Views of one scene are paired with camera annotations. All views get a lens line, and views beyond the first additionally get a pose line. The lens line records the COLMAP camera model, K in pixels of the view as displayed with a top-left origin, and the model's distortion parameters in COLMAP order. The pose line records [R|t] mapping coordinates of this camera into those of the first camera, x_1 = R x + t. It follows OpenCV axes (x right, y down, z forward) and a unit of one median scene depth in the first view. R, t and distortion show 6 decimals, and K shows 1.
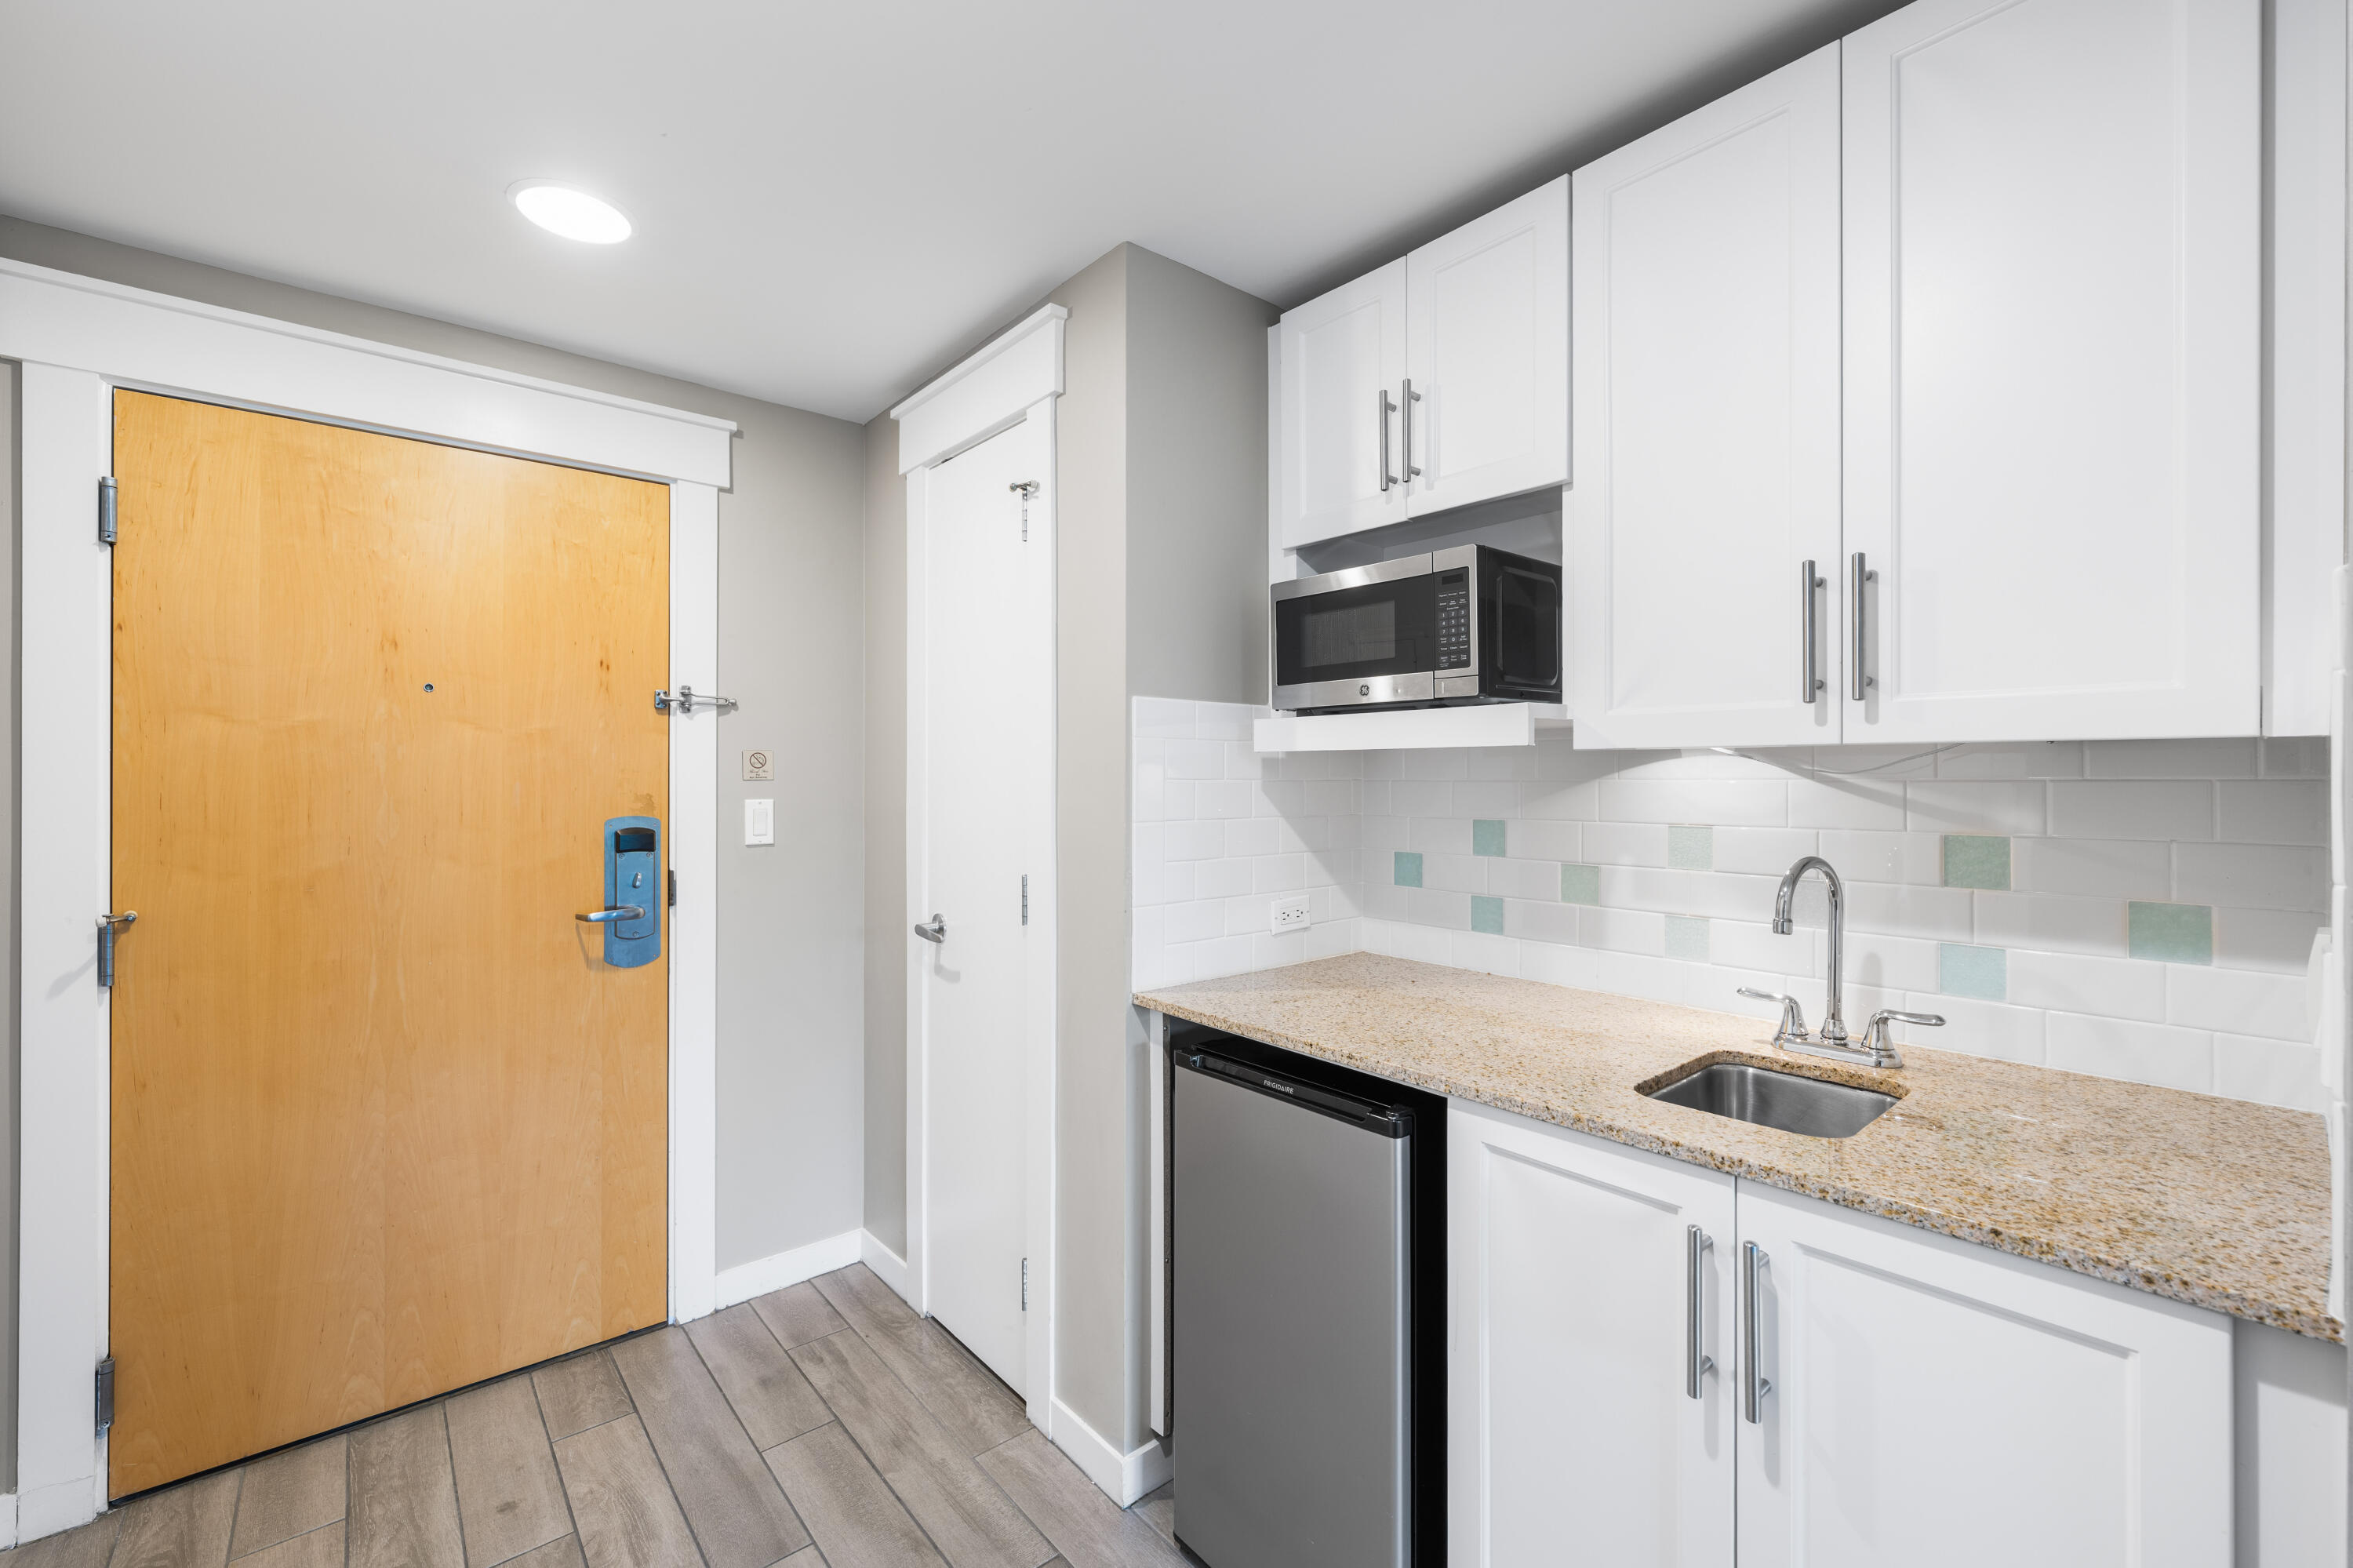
lens RADIAL K [[973.2, 0, 1176.5], [0, 973.2, 784.0], [0, 0, 1]] dist [-0.002545, -0.000141]
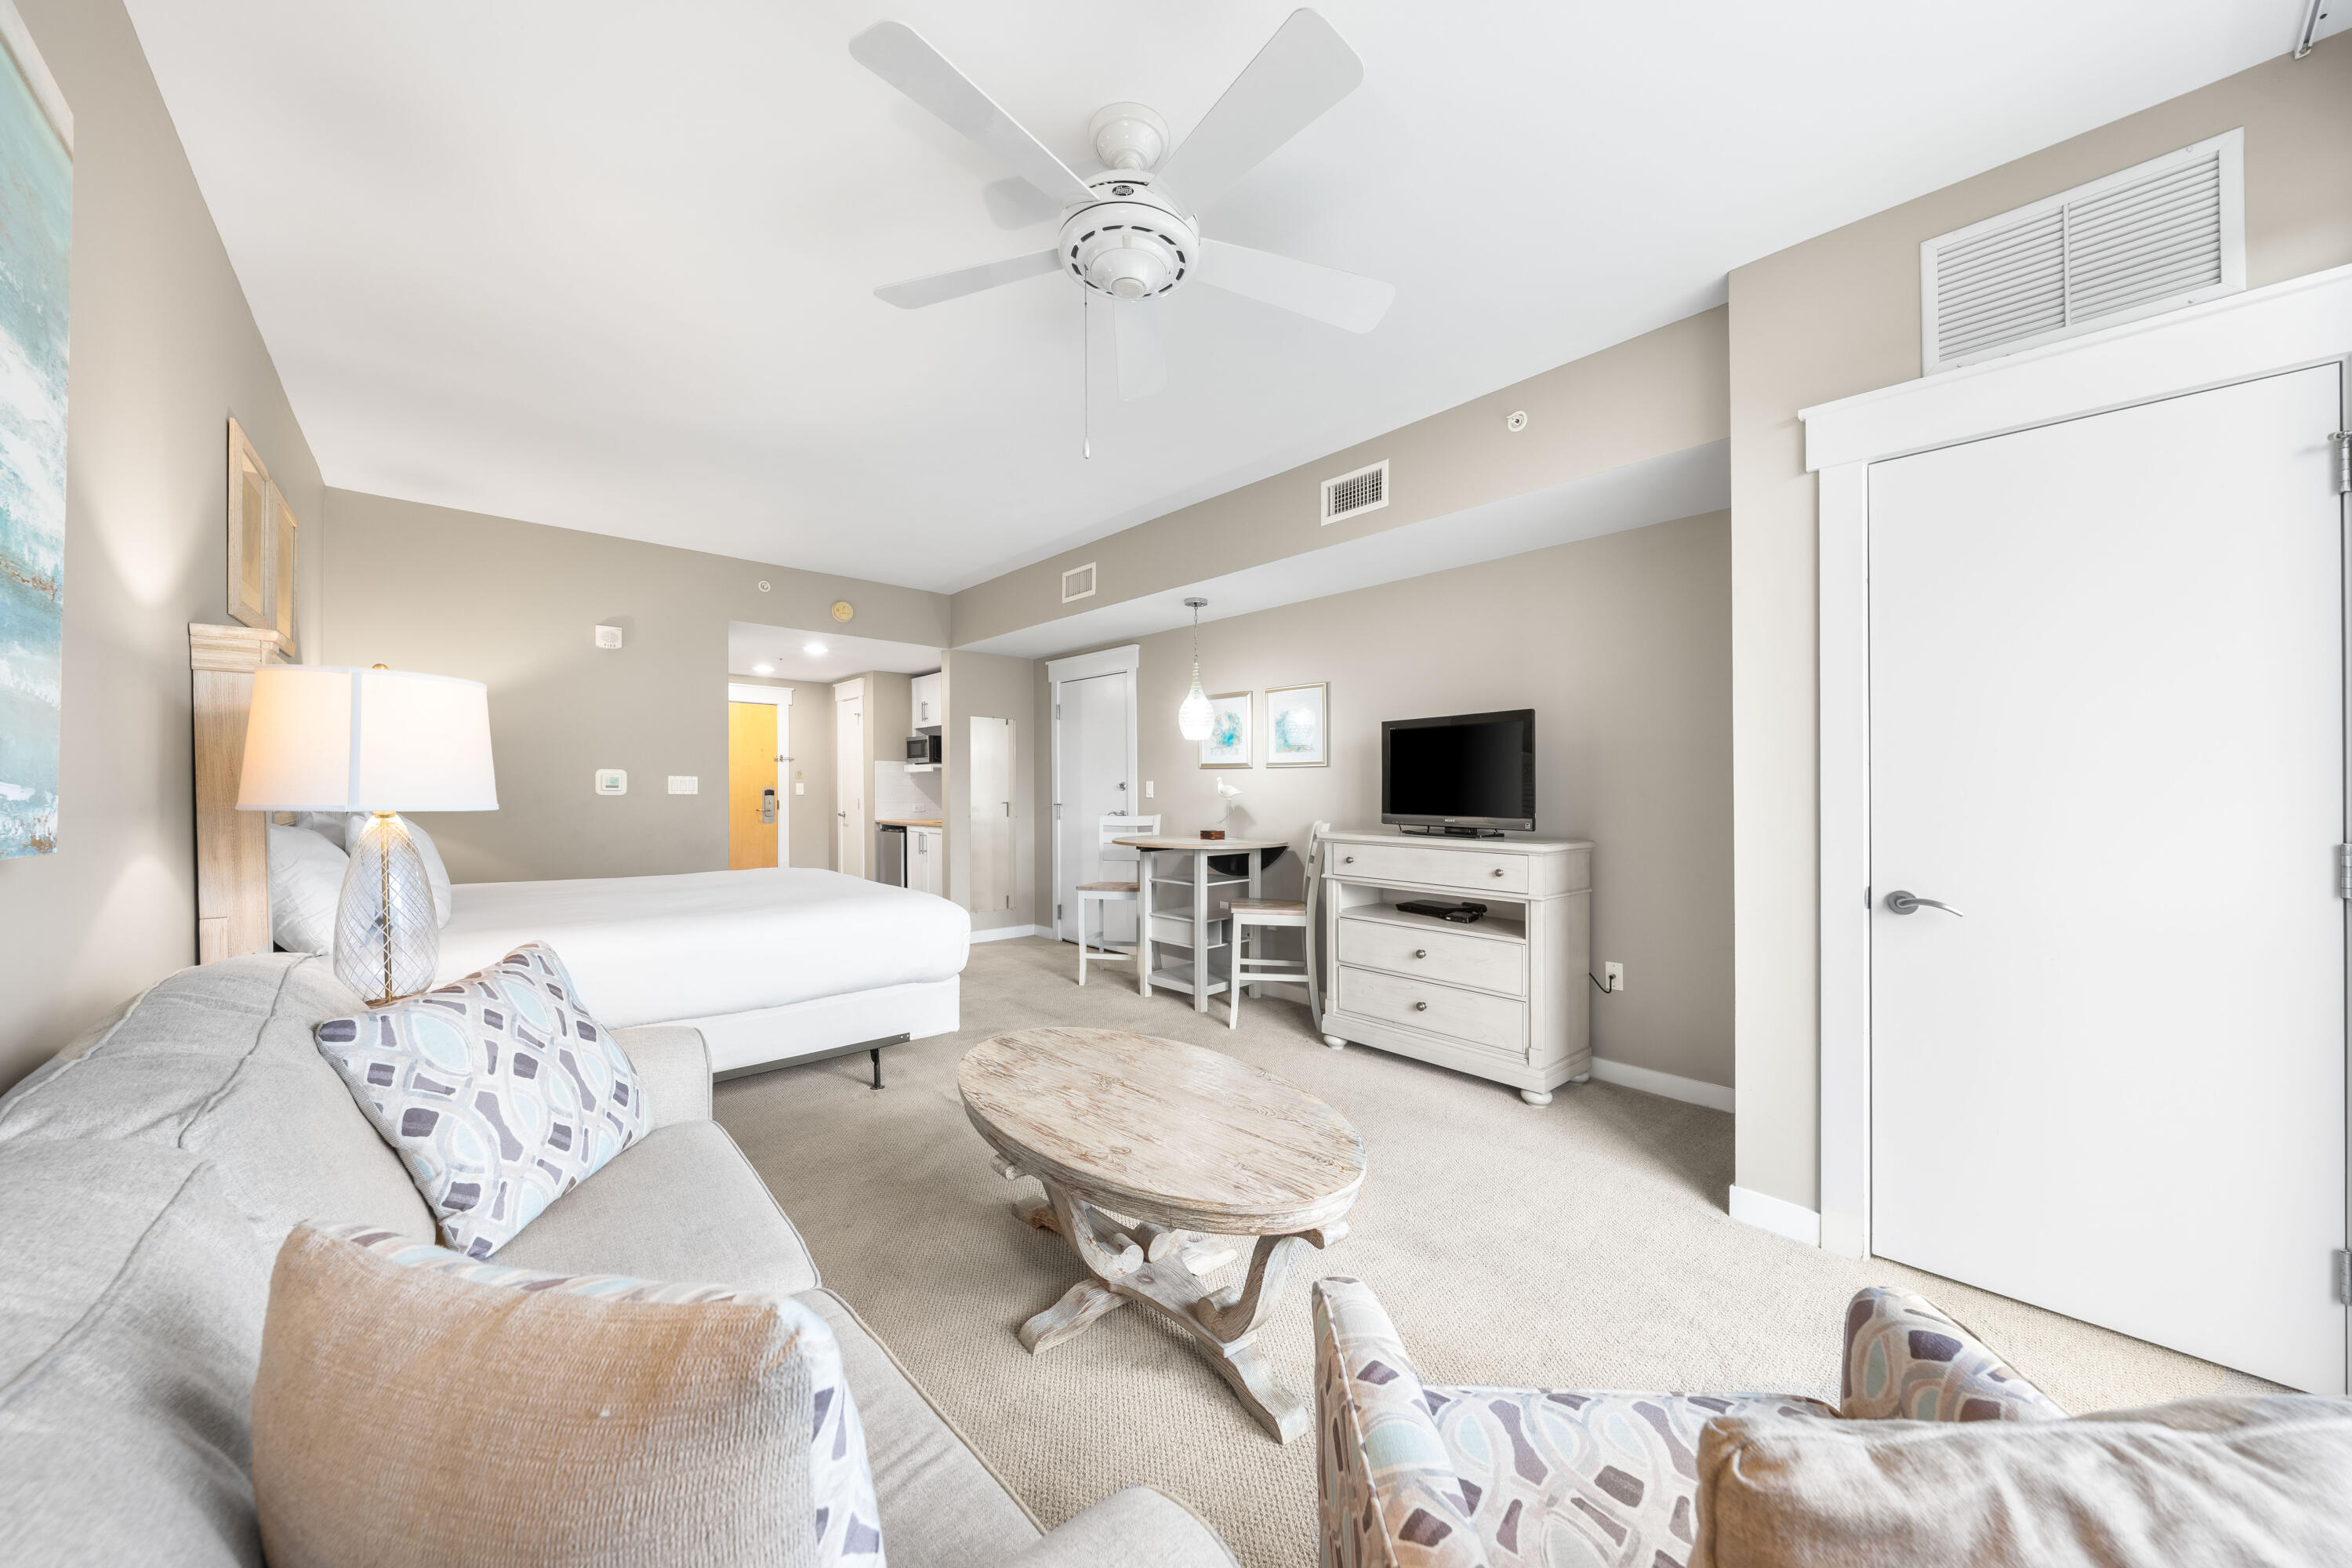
lens RADIAL K [[801.3, 0, 1176.0], [0, 801.3, 784.0], [0, 0, 1]] dist [0.000365, 0.000005]
pose [[0.999306, 0.000110, 0.037242, 1.232896], [0.000184, 0.999969, -0.007887, 0.056255], [-0.037242, 0.007888, 0.999275, -2.915045]]
